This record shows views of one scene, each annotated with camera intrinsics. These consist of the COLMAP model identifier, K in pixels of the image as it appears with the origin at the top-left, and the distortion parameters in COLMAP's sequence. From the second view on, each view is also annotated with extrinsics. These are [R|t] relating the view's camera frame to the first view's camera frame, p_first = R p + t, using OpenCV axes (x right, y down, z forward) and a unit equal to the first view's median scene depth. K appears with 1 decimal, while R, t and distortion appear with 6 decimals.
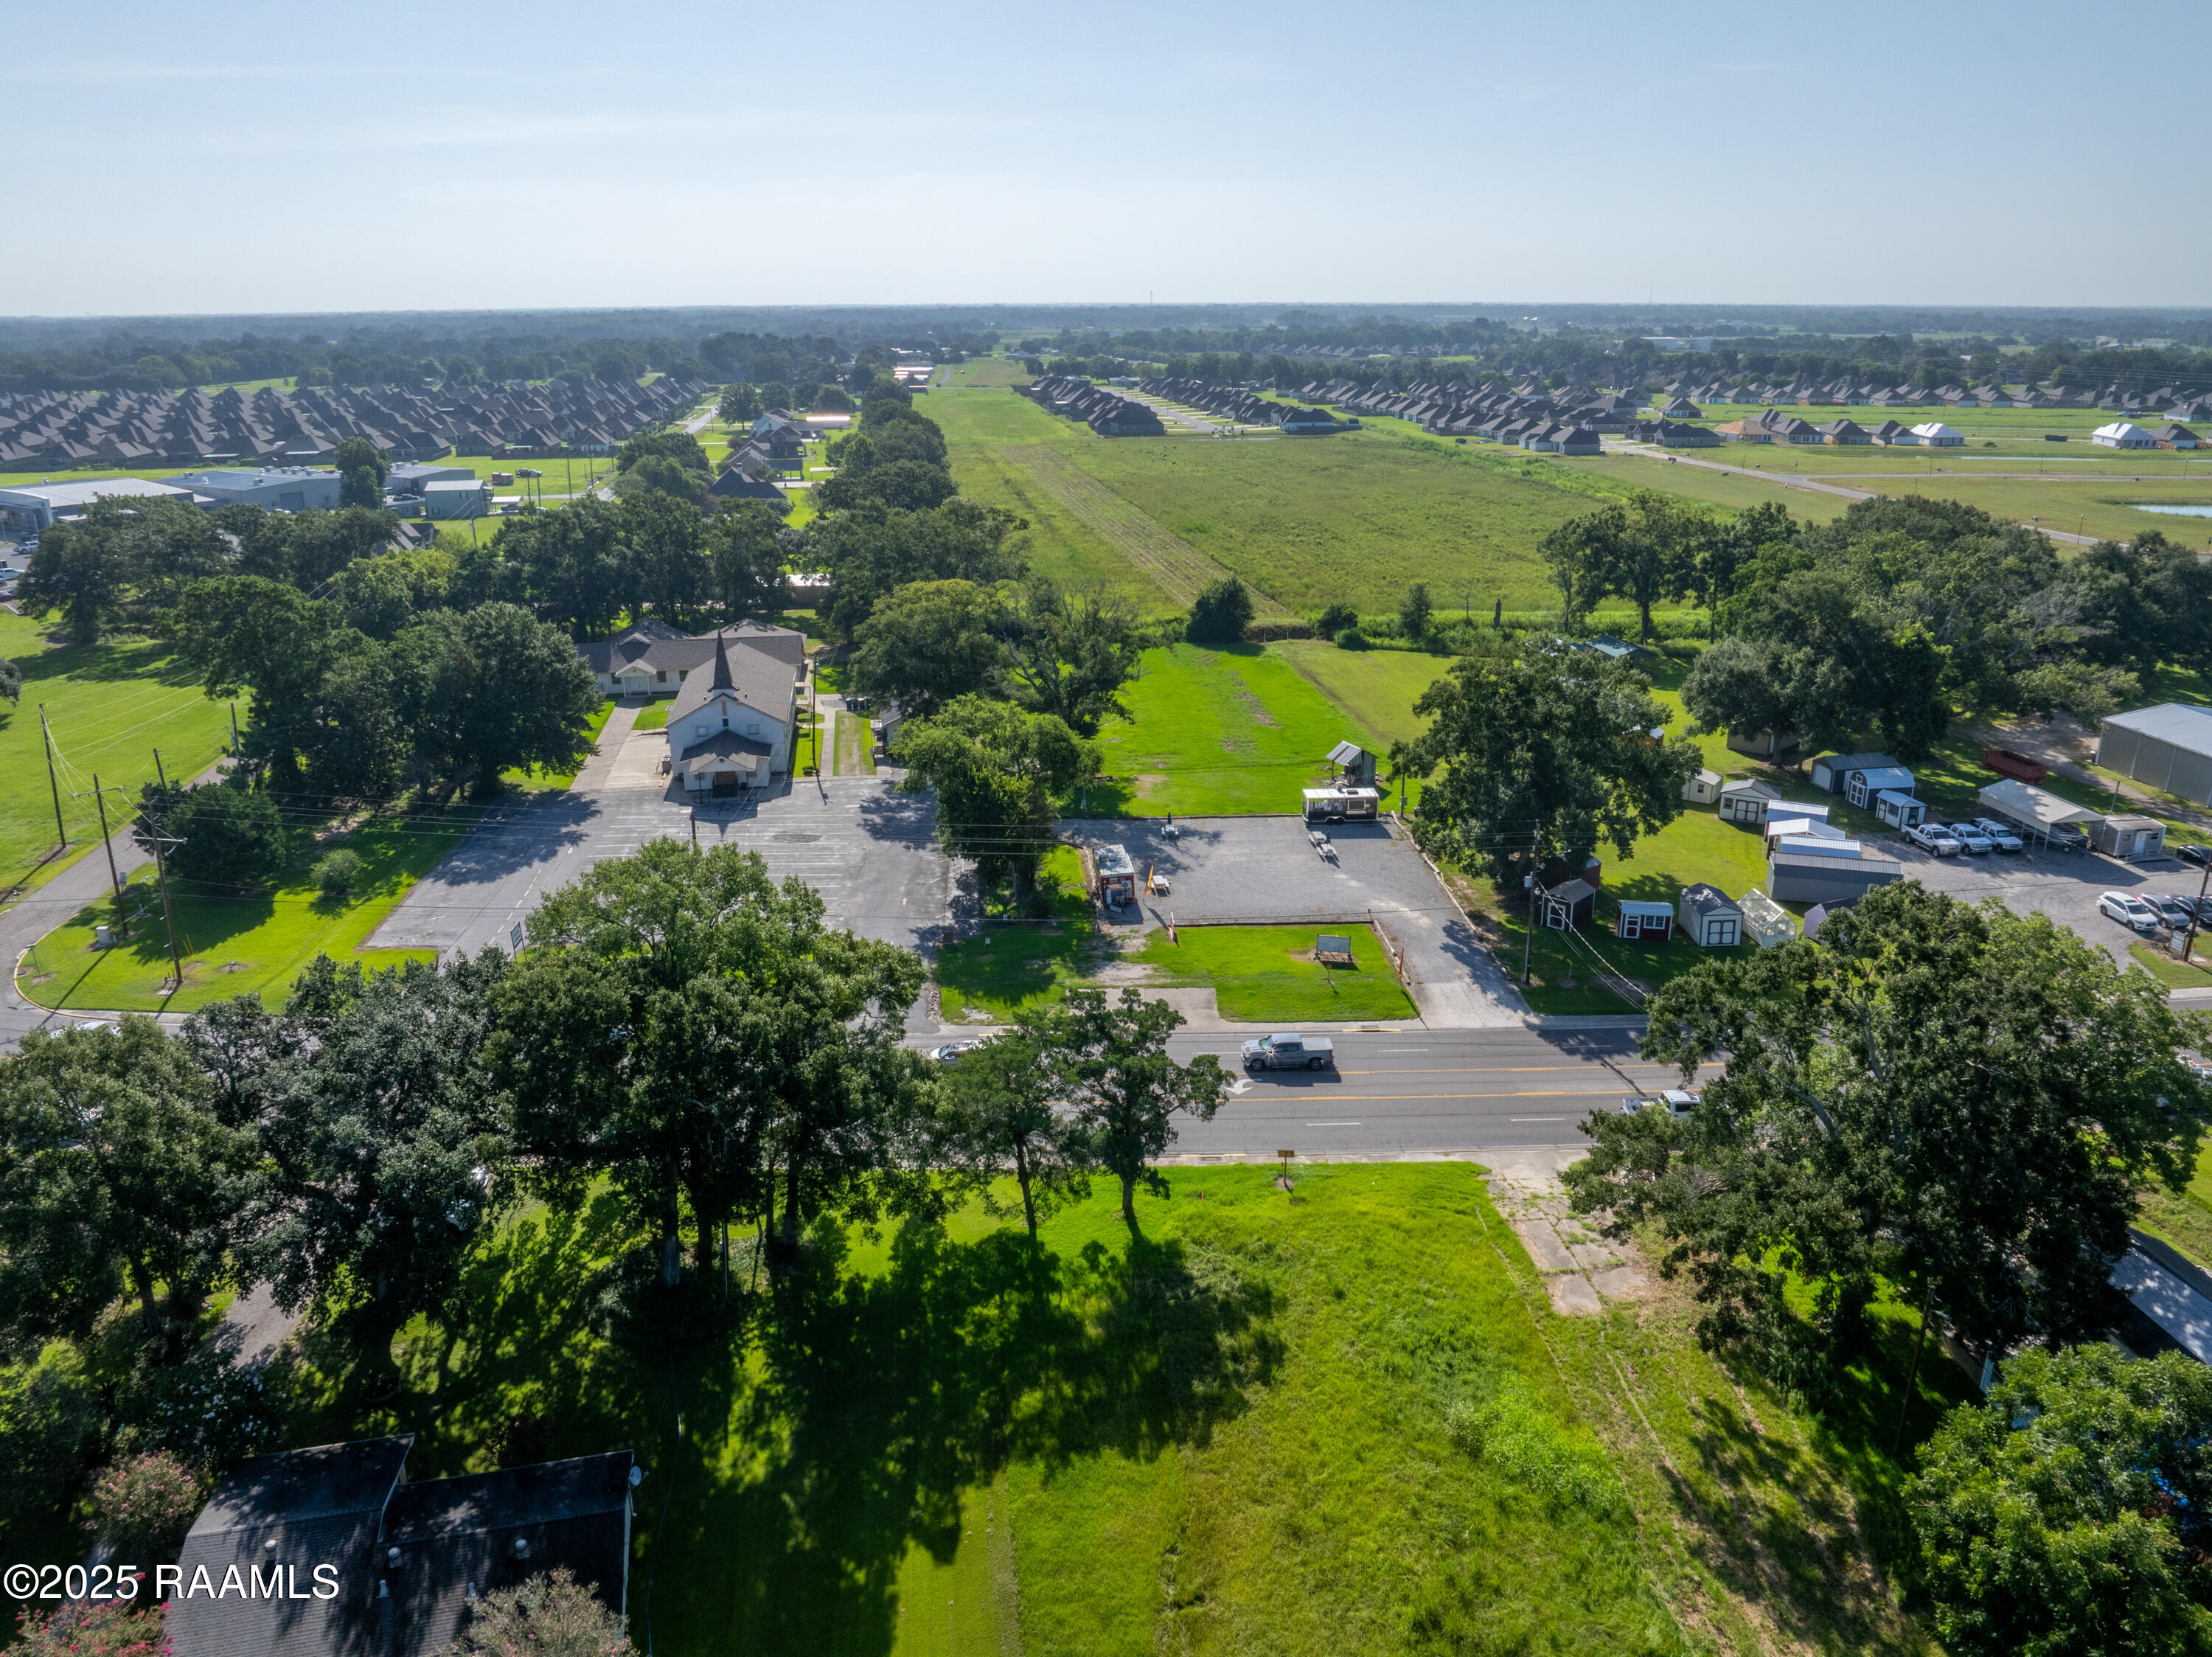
lens RADIAL K [[1570.3, 0, 1114.6], [0, 1570.3, 823.8], [0, 0, 1]] dist [-0.045814, 0.013691]
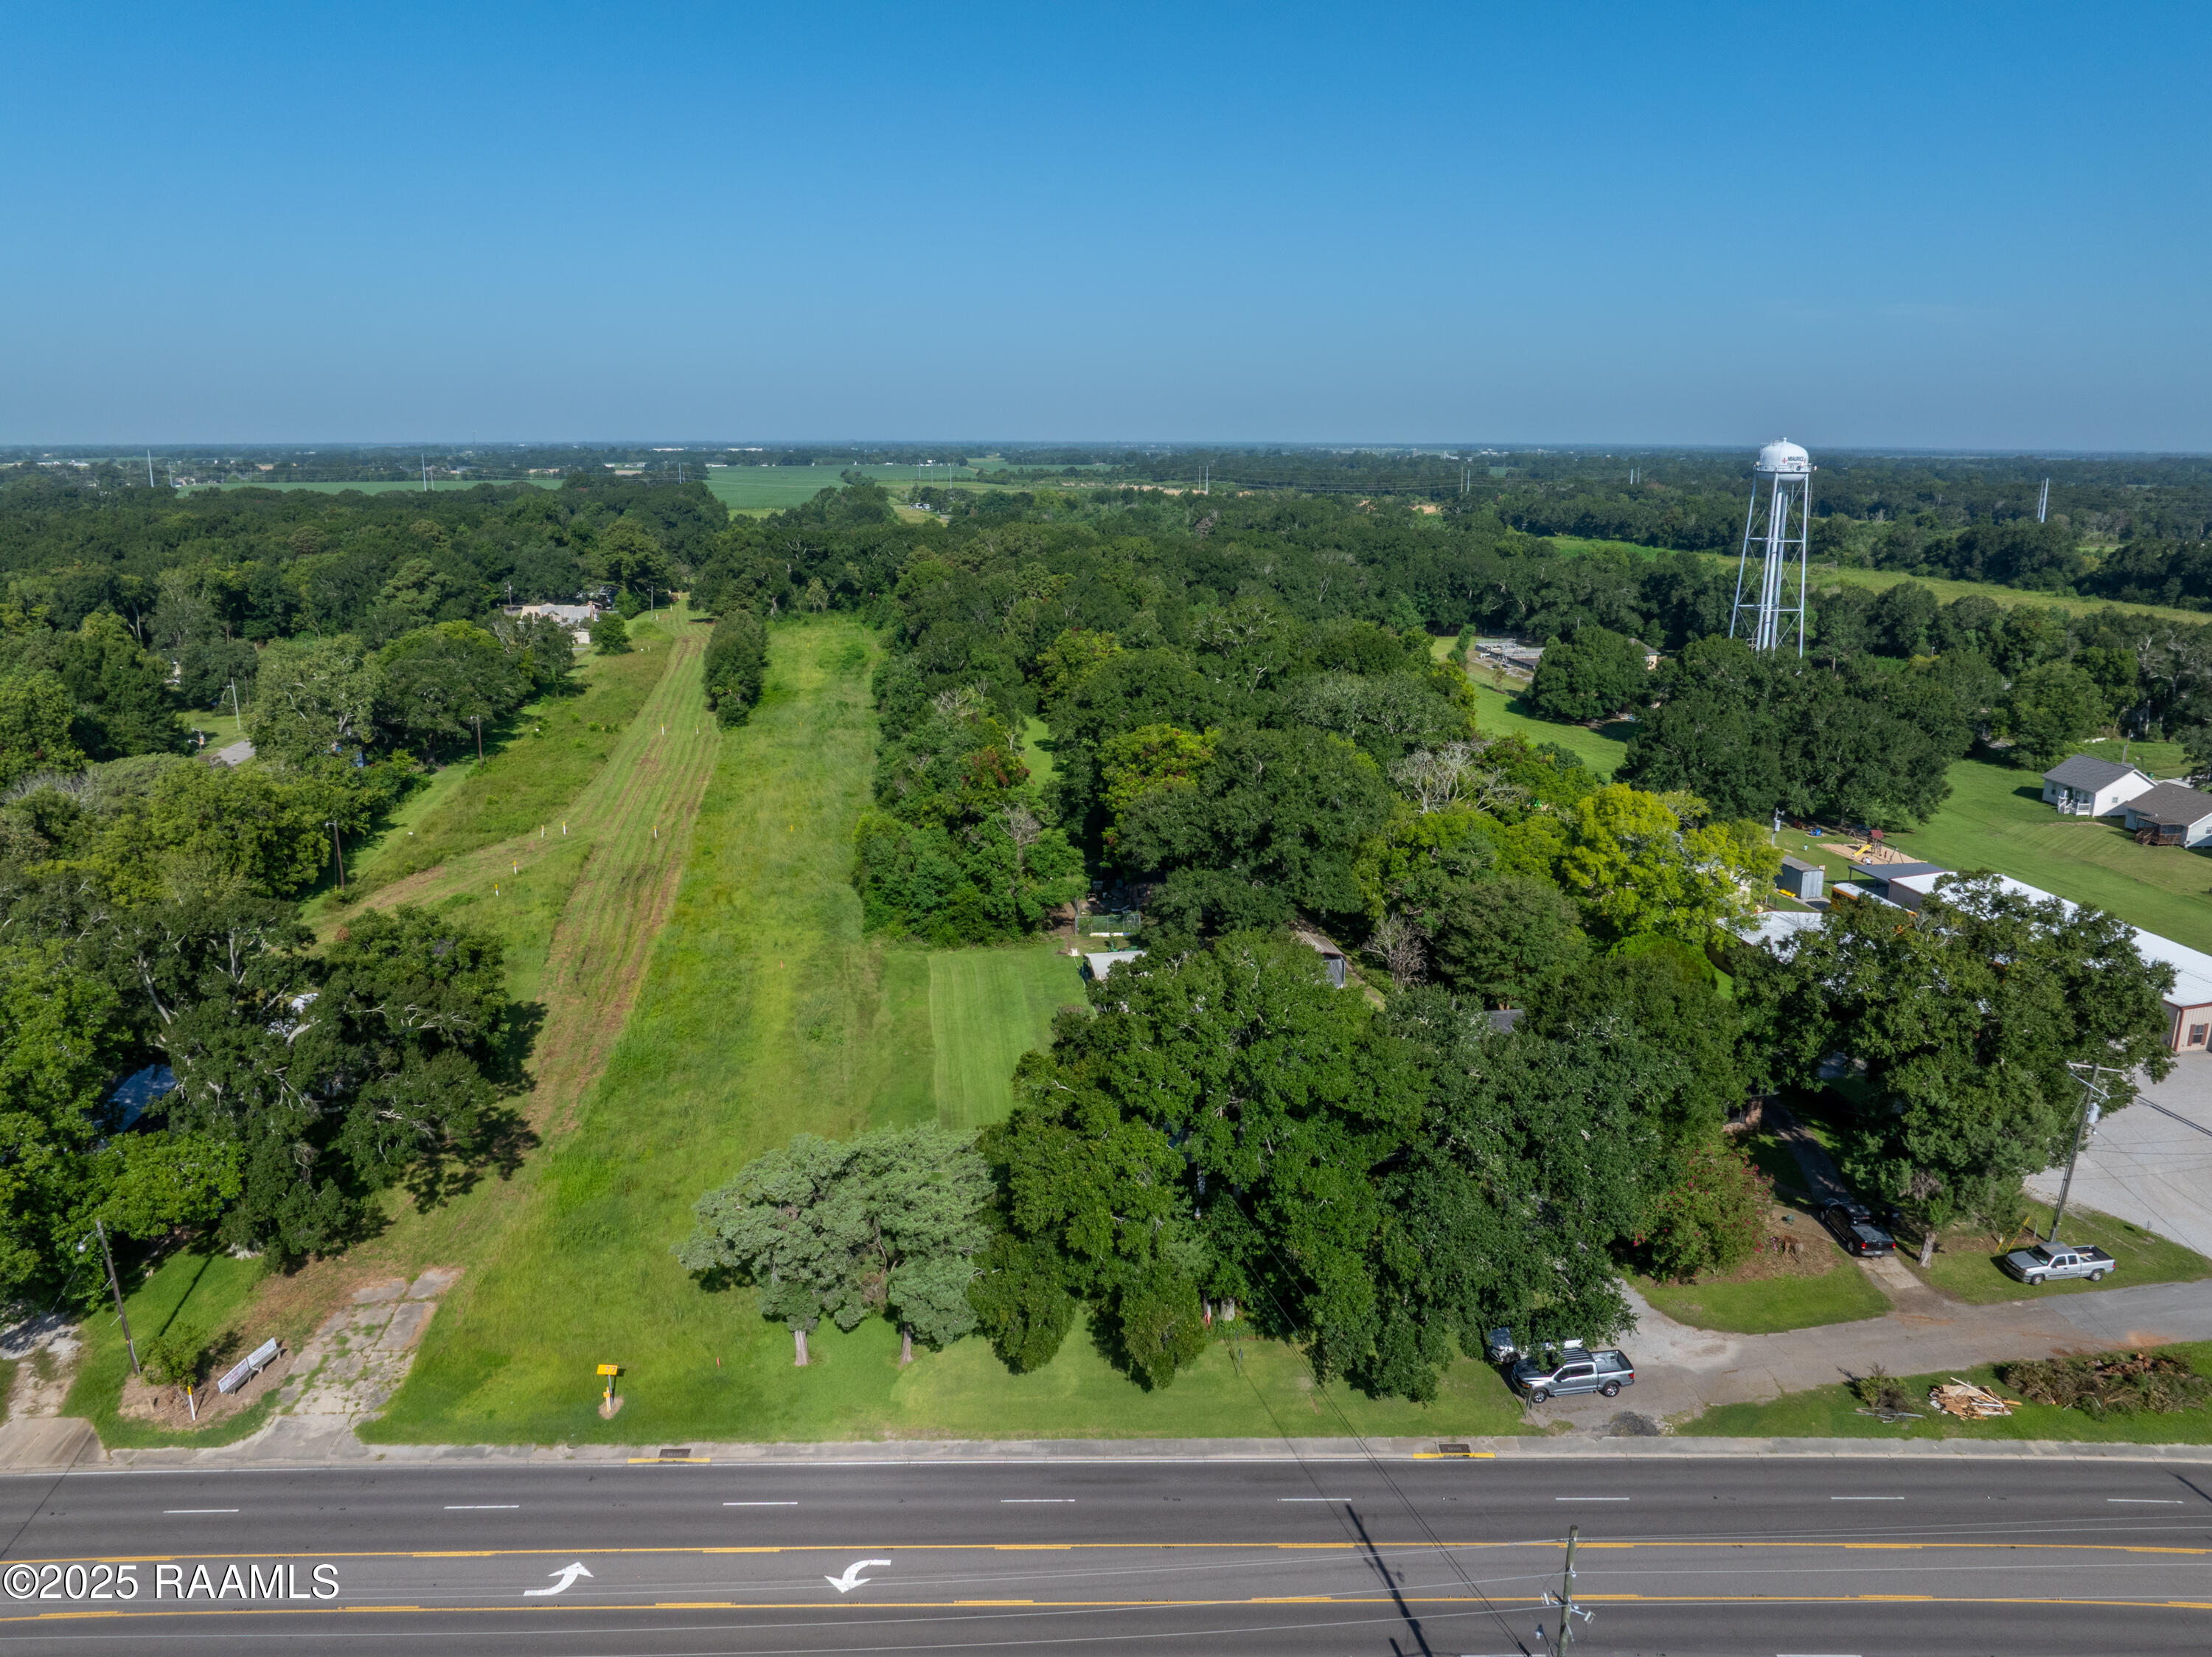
lens RADIAL K [[1570.3, 0, 1114.7], [0, 1570.3, 825.3], [0, 0, 1]] dist [-0.045814, 0.013691]
pose [[-0.999771, 0.007979, -0.019878, -0.032434], [-0.004051, 0.840839, 0.541269, -0.105449], [0.021033, 0.541226, -0.840614, 0.317513]]
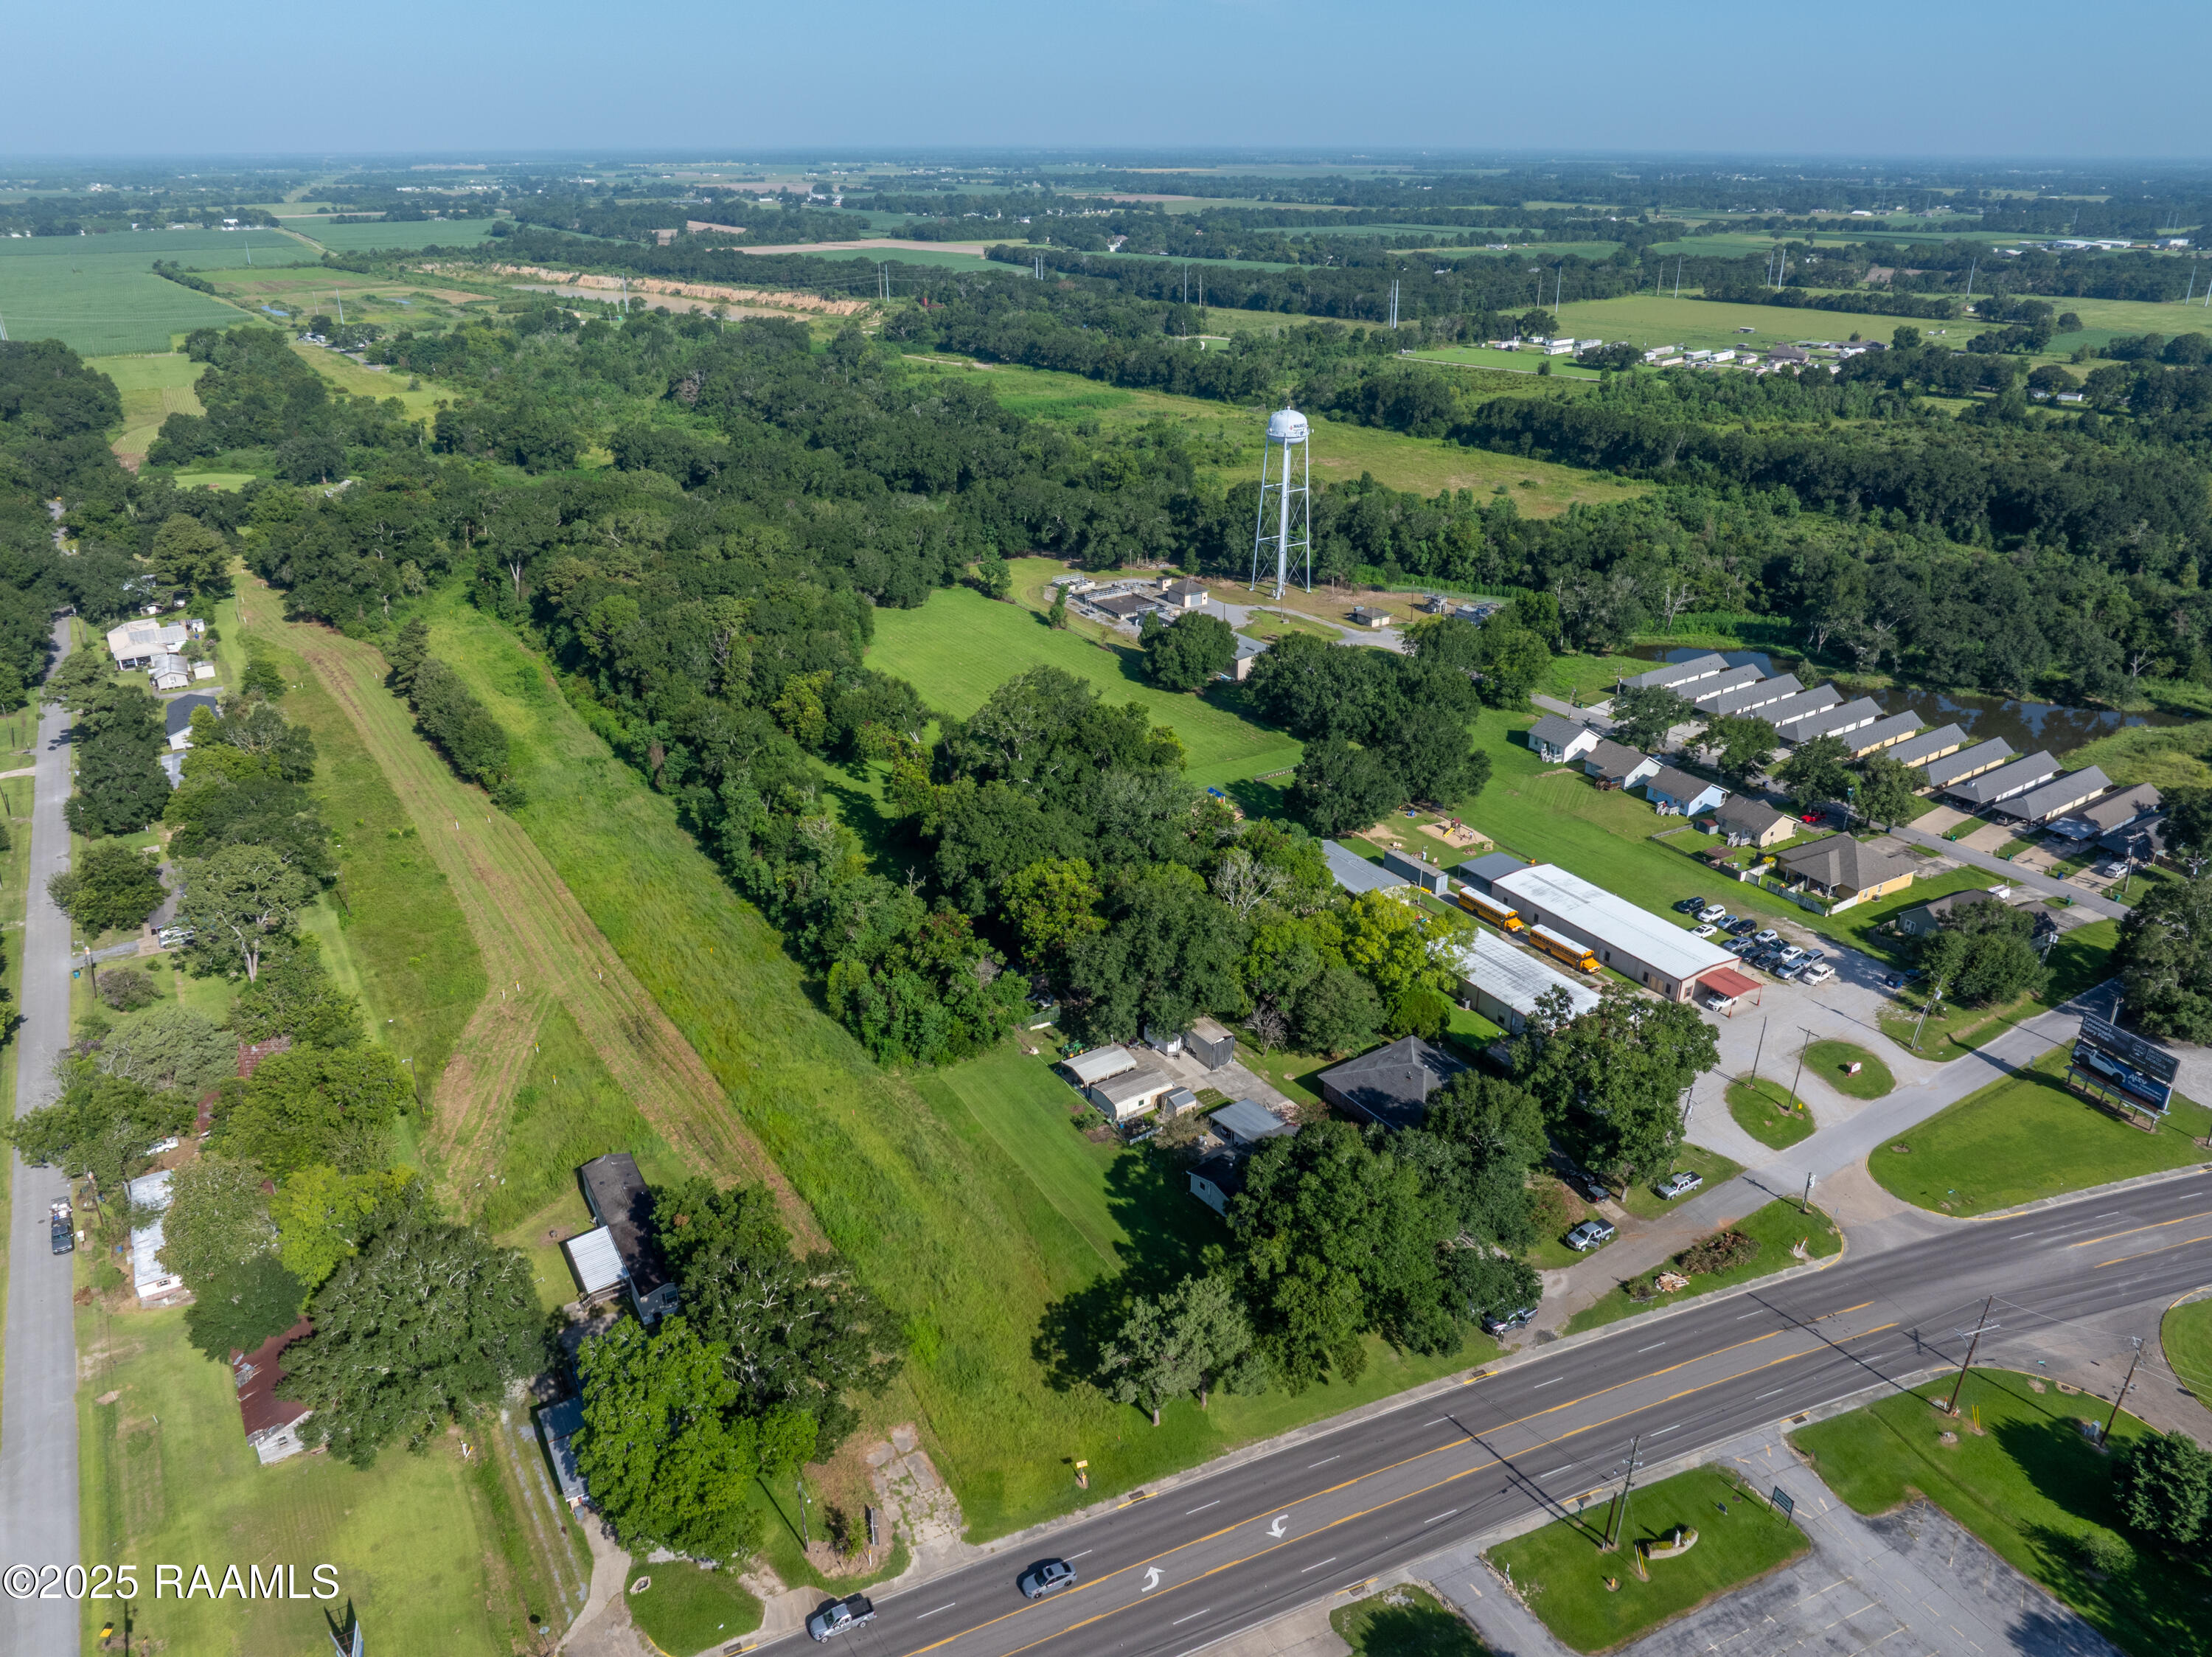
lens RADIAL K [[1570.3, 0, 1121.0], [0, 1570.3, 828.7], [0, 0, 1]] dist [-0.045814, 0.013691]
pose [[-0.910200, 0.173517, -0.376069, 0.113578], [-0.129732, 0.742866, 0.656749, -0.270149], [0.393326, 0.646561, -0.653646, 0.331268]]
